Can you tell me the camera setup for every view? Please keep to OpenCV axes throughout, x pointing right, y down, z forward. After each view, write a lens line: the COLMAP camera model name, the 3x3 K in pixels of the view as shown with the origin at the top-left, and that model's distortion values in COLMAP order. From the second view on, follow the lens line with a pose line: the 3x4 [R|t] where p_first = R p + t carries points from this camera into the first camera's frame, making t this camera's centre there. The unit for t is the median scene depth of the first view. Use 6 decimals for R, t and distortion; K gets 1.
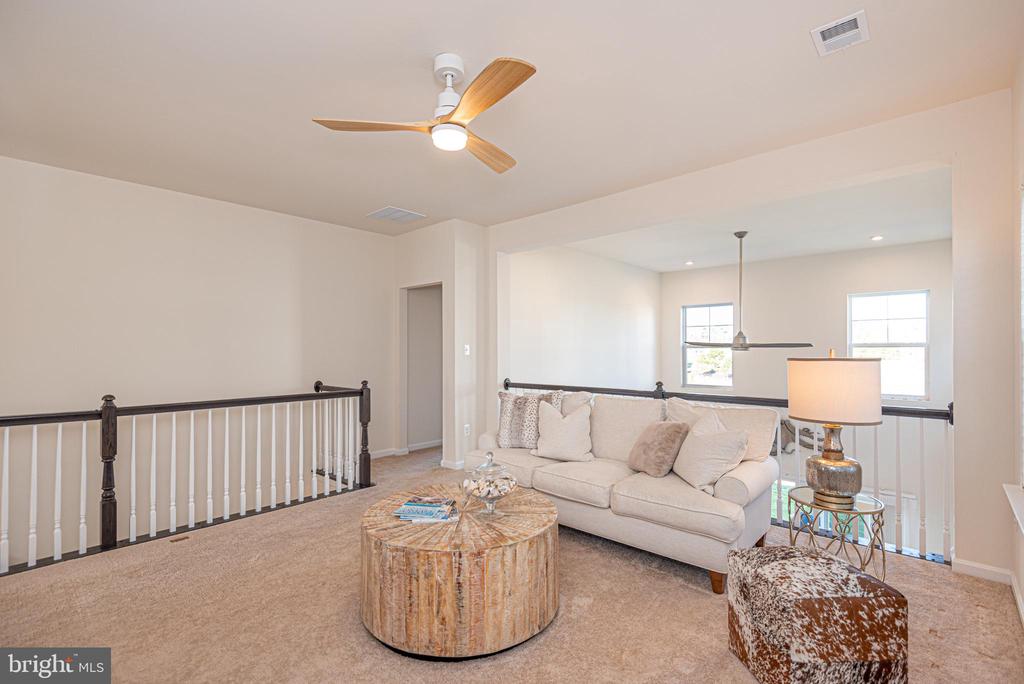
lens RADIAL K [[463.1, 0, 506.2], [0, 463.1, 347.1], [0, 0, 1]] dist [0.001390, 0.000050]
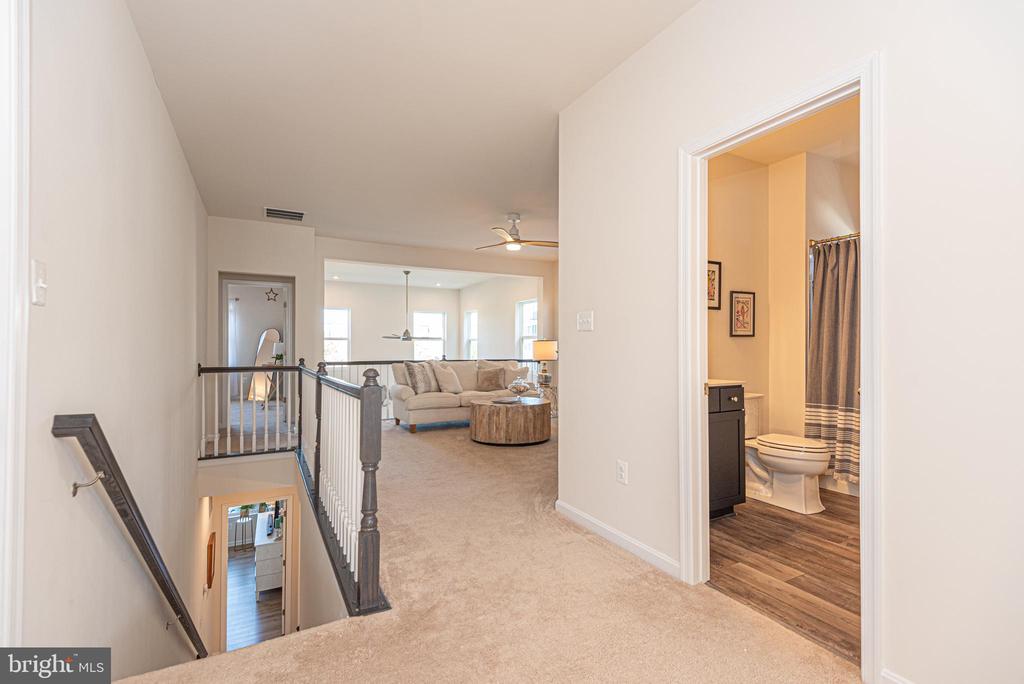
lens RADIAL K [[463.1, 0, 506.2], [0, 463.1, 347.1], [0, 0, 1]] dist [0.001390, 0.000050]
pose [[0.316813, 0.006178, 0.948468, -1.391136], [-0.008749, 0.999955, -0.003591, 0.049136], [-0.948448, -0.007160, 0.316853, 0.153658]]
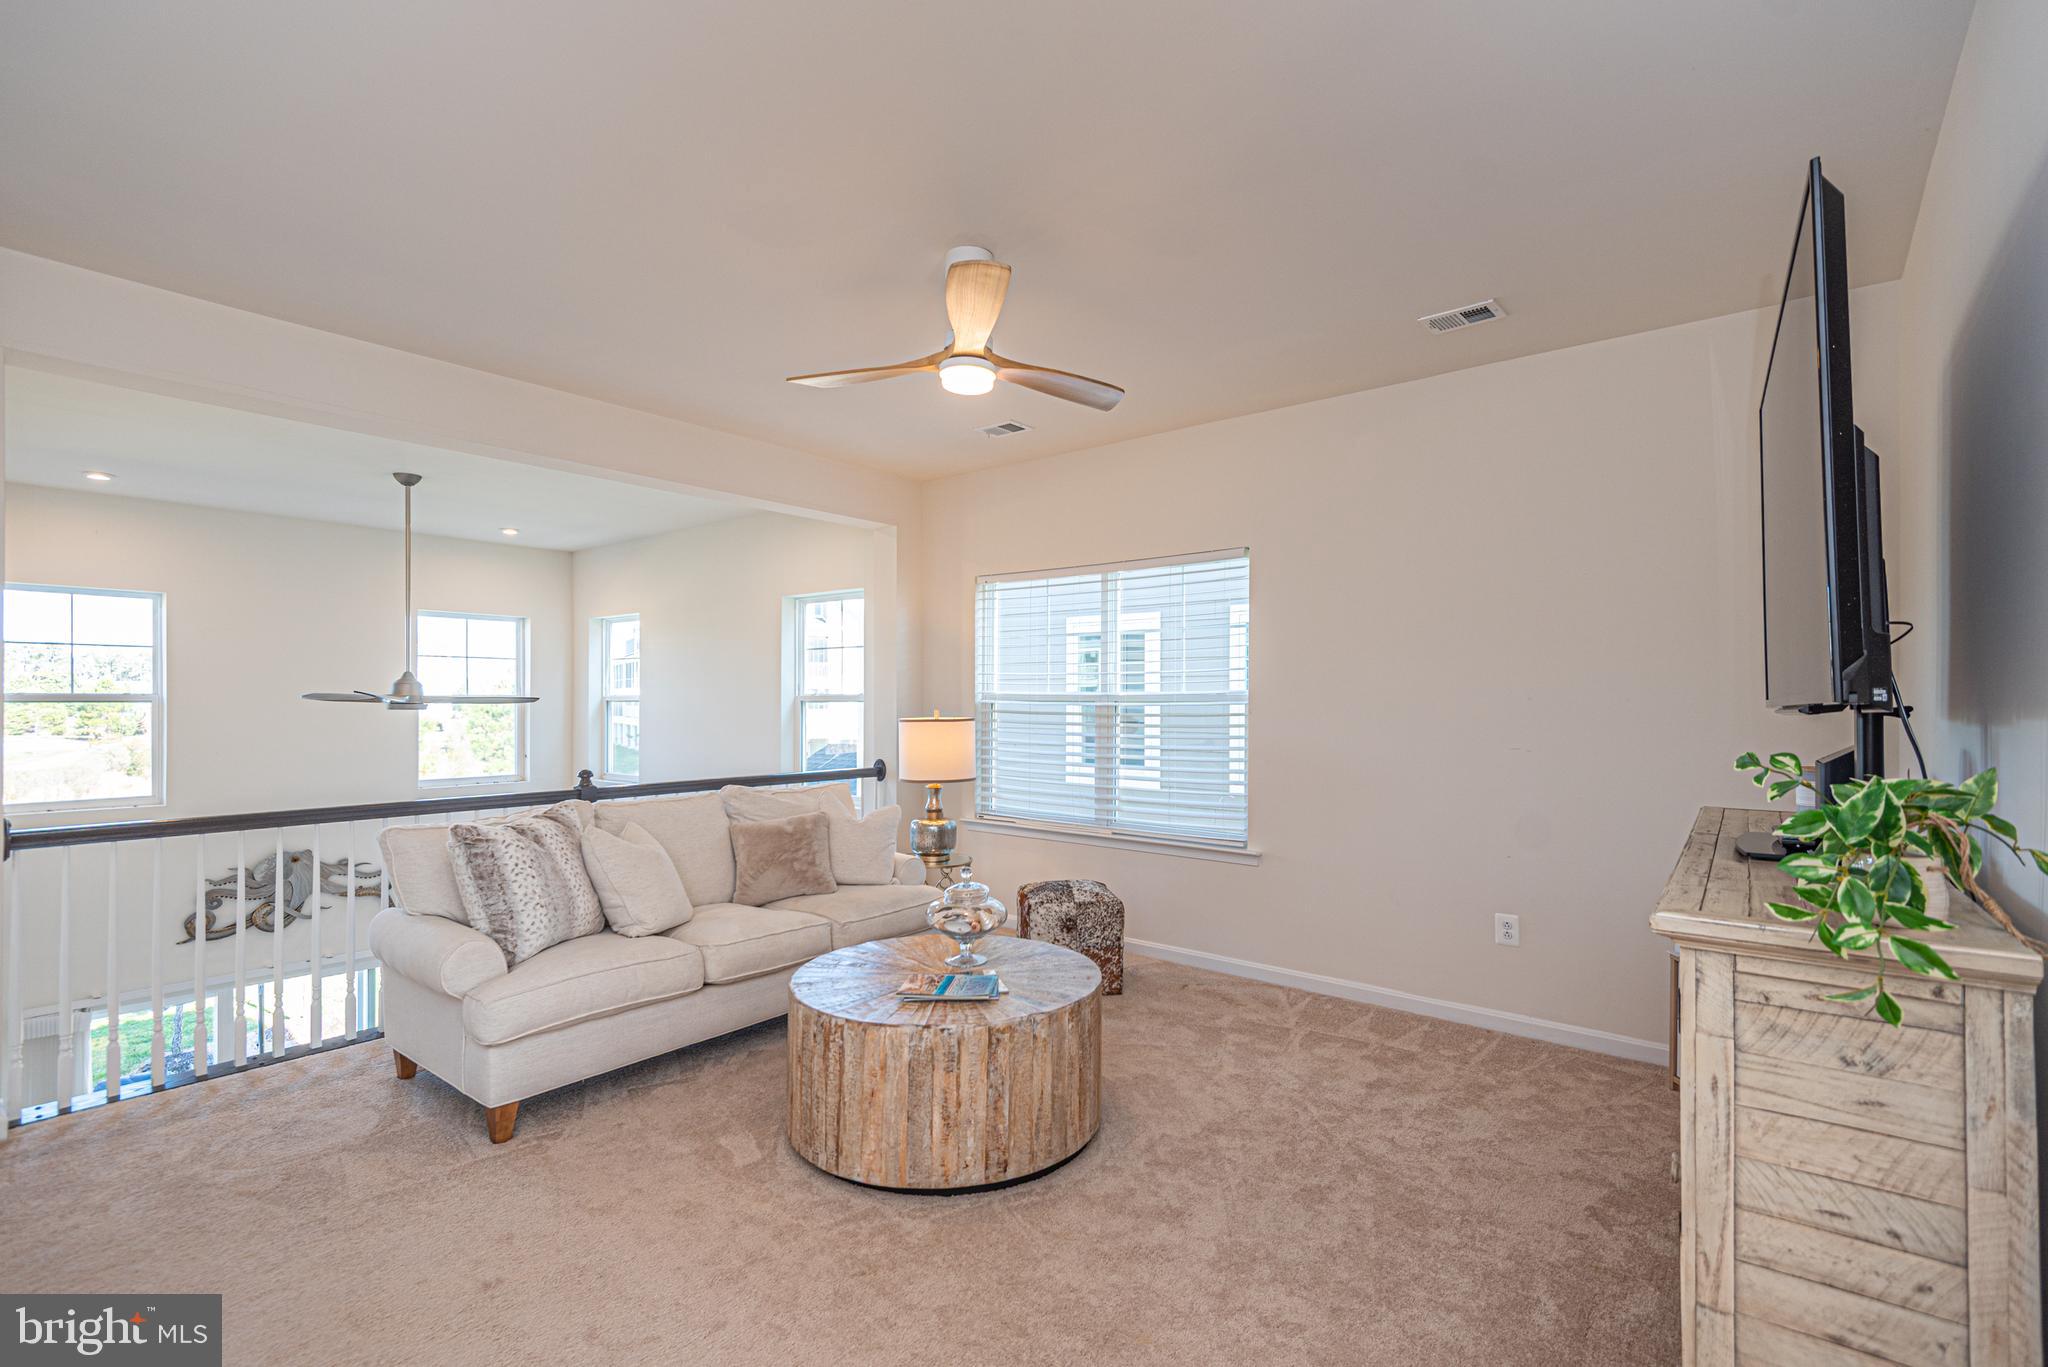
lens RADIAL K [[947.4, 0, 1021.5], [0, 947.4, 695.9], [0, 0, 1]] dist [0.001200, -0.000182]
pose [[-0.085834, 0.006140, 0.996290, -0.803231], [-0.005866, 0.999961, -0.006668, -0.006610], [-0.996292, -0.006417, -0.085795, 0.592364]]
